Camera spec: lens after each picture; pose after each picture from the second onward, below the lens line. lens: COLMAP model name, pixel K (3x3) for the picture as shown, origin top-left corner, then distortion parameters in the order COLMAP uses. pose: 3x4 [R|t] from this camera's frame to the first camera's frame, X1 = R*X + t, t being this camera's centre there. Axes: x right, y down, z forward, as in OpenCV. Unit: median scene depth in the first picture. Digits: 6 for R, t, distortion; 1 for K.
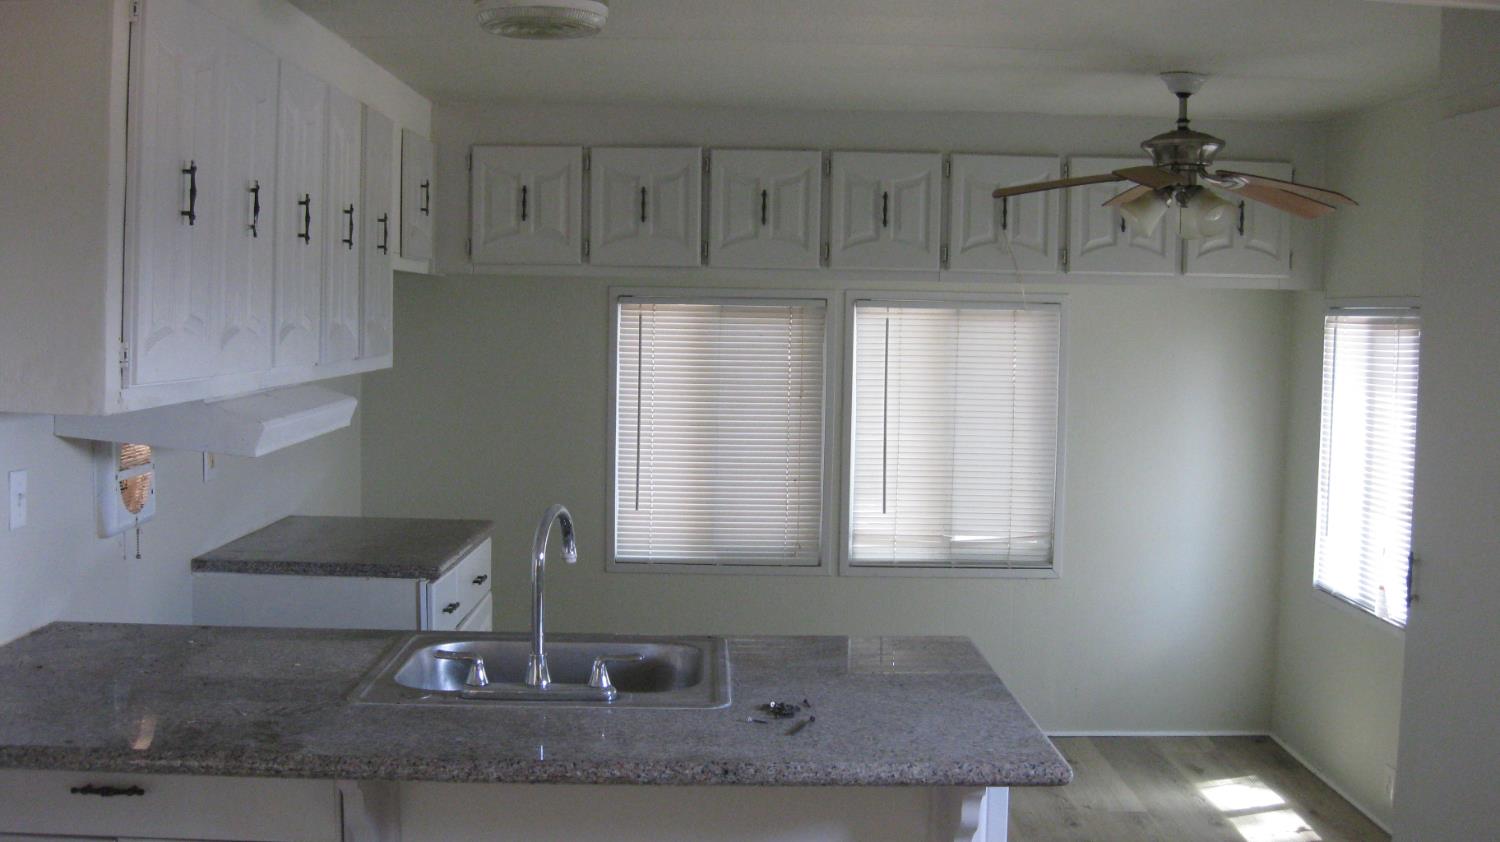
lens RADIAL K [[1532.2, 0, 729.3], [0, 1532.2, 421.6], [0, 0, 1]] dist [-0.190486, 0.156617]
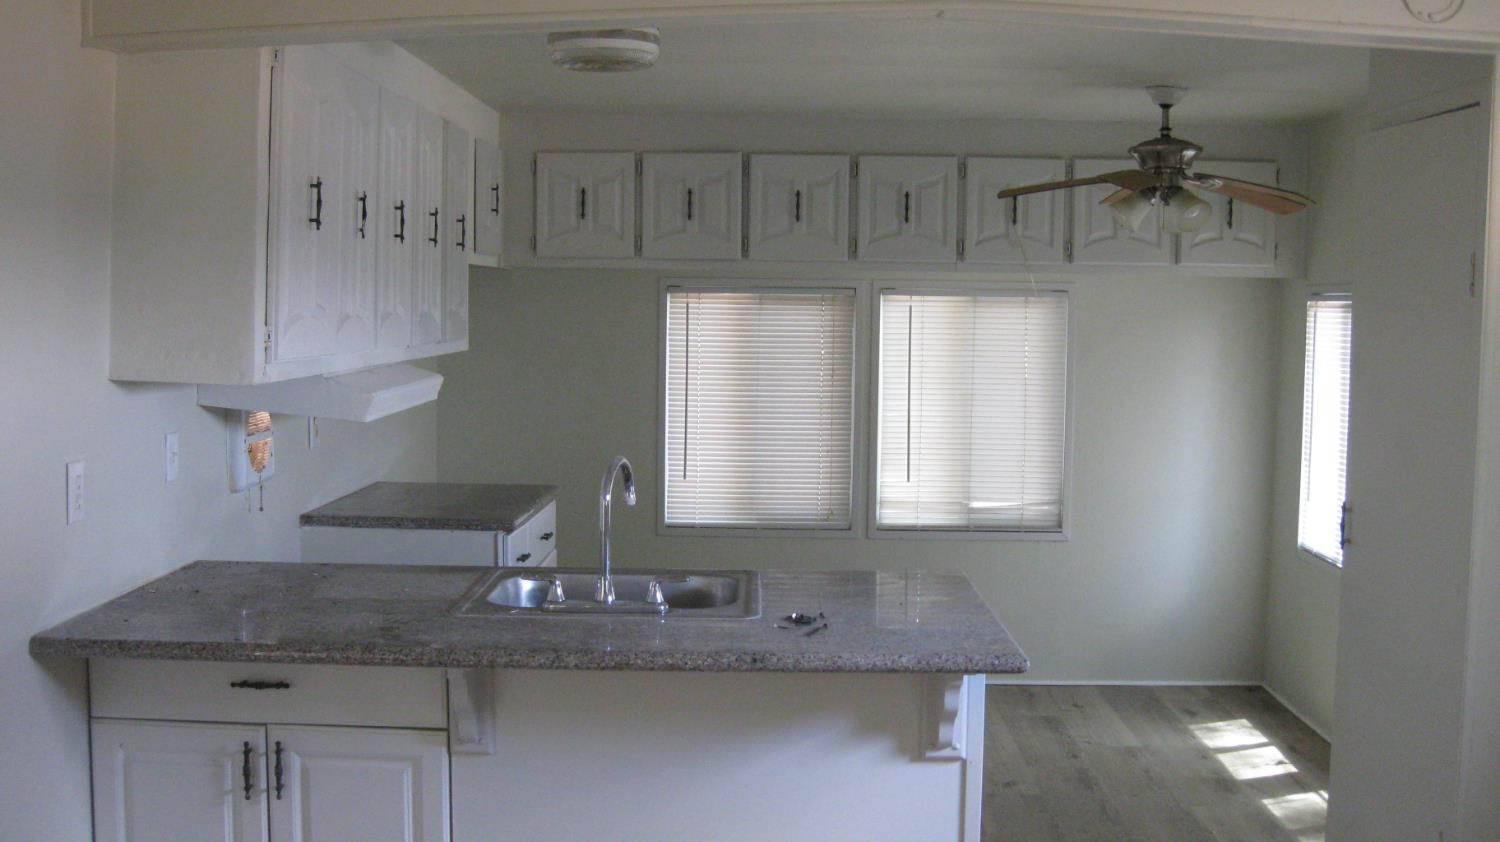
lens RADIAL K [[1532.2, 0, 729.3], [0, 1532.2, 421.6], [0, 0, 1]] dist [-0.190486, 0.156617]
pose [[0.999509, -0.002448, -0.031241, 0.008791], [0.002669, 0.999972, 0.007046, 0.011119], [0.031223, -0.007126, 0.999487, -0.143635]]
